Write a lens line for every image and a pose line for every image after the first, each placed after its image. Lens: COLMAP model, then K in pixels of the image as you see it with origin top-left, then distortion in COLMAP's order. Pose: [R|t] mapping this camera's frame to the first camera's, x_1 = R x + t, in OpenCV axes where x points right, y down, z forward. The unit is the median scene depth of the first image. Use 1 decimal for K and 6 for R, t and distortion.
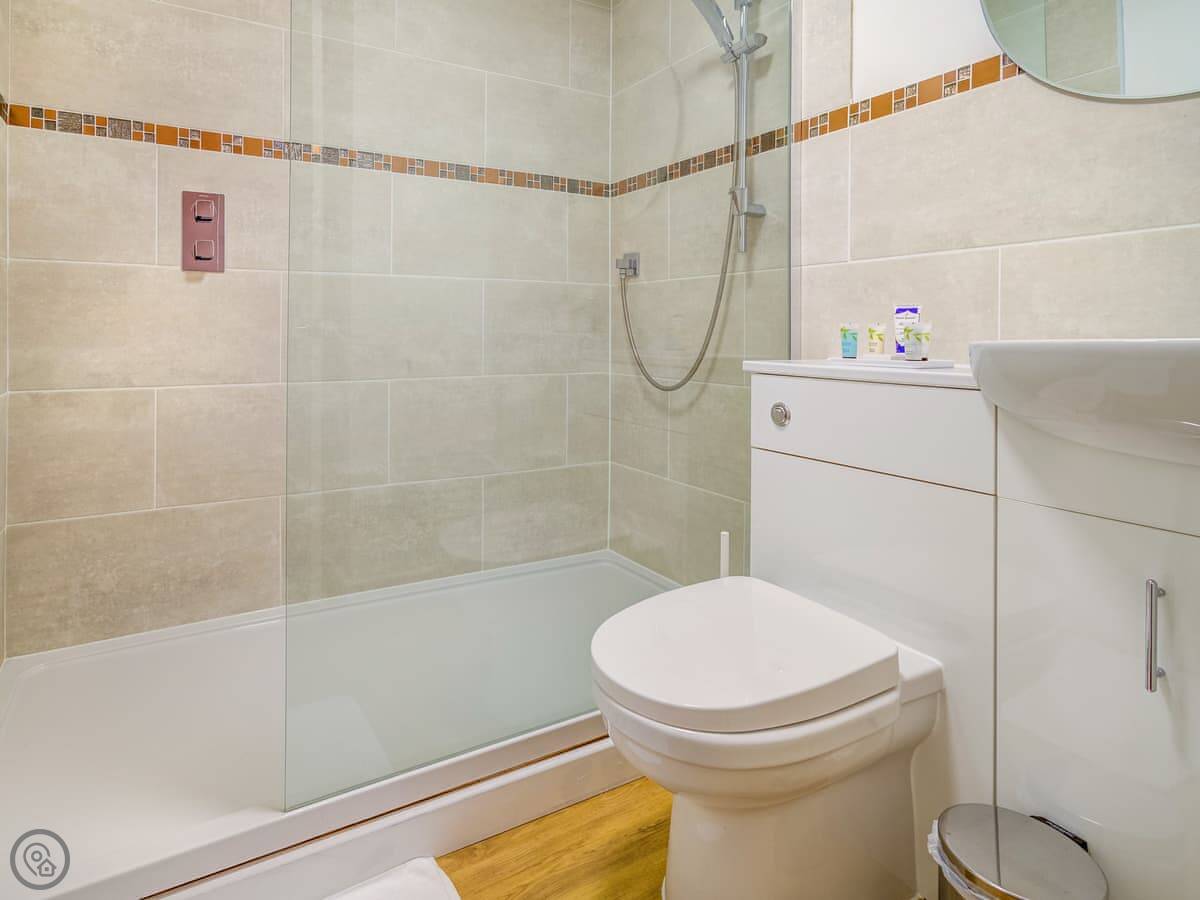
lens RADIAL K [[688.7, 0, 539.3], [0, 688.7, 524.8], [0, 0, 1]] dist [-0.042100, 0.044836]
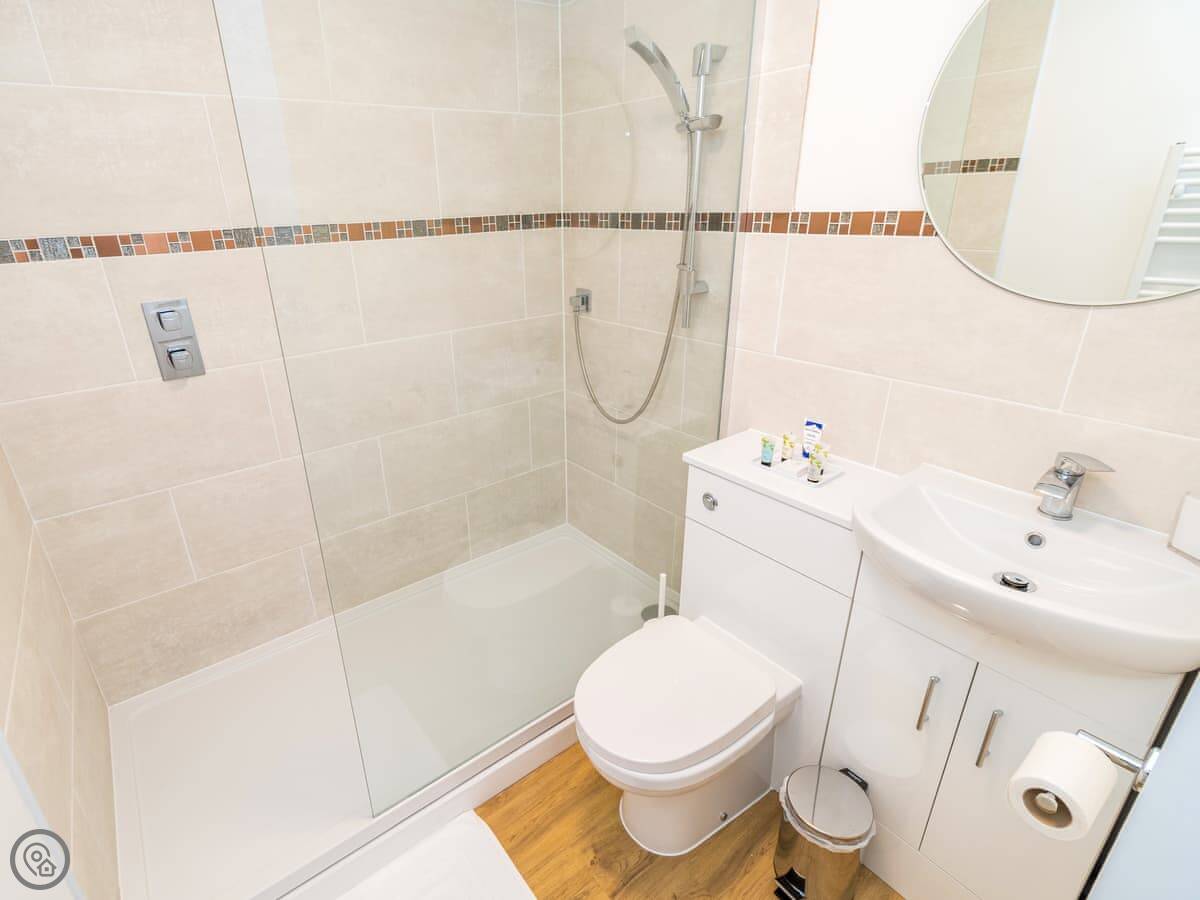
lens RADIAL K [[615.8, 0, 547.7], [0, 615.8, 453.9], [0, 0, 1]] dist [0.000837, -0.000588]
pose [[0.989068, -0.084786, 0.120648, -0.069930], [0.030746, 0.918761, 0.393615, -0.615781], [-0.144220, -0.385602, 0.911324, 0.022715]]
